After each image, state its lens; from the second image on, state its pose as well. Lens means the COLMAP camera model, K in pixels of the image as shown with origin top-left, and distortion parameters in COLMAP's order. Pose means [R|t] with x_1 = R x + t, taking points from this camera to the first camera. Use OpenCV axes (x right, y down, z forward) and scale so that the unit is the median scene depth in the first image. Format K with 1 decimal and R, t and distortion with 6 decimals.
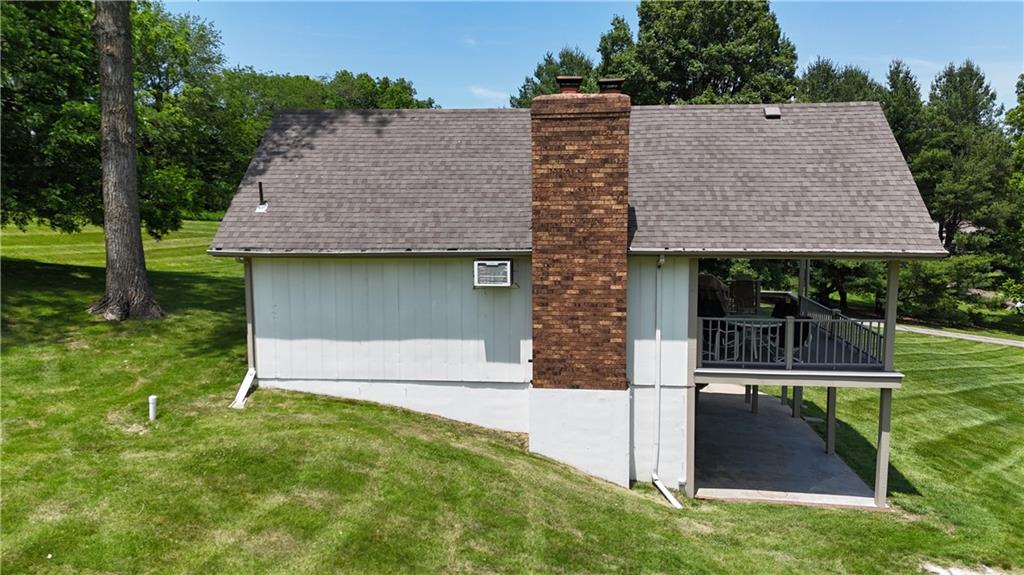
lens RADIAL K [[753.4, 0, 509.6], [0, 753.4, 282.9], [0, 0, 1]] dist [0.093133, -0.093629]
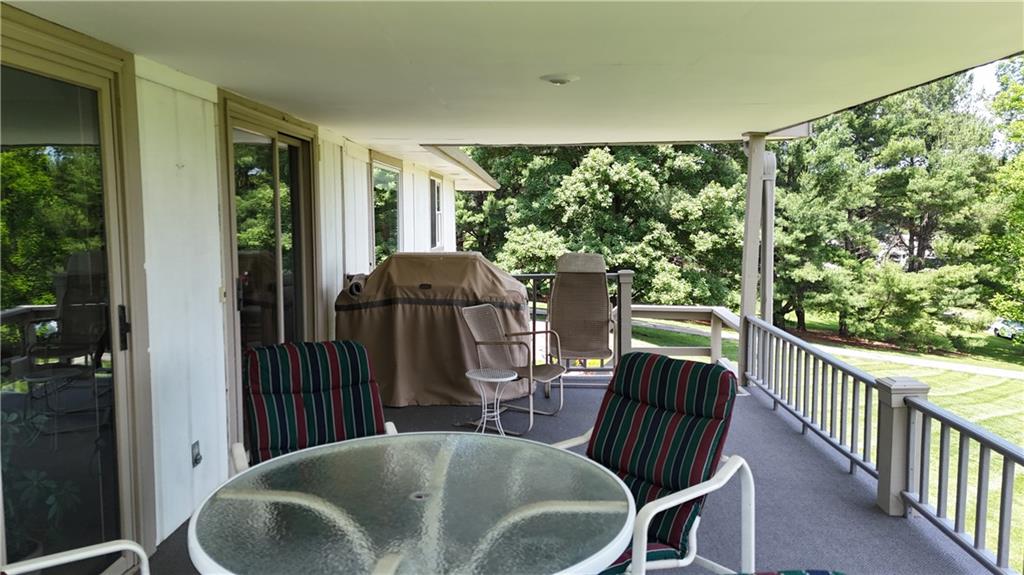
lens RADIAL K [[753.4, 0, 509.6], [0, 753.4, 282.9], [0, 0, 1]] dist [0.093133, -0.093629]
pose [[0.998345, -0.005062, 0.057294, 0.119835], [0.006759, 0.999543, -0.029456, 0.004691], [-0.057119, 0.029794, 0.997923, 0.311683]]
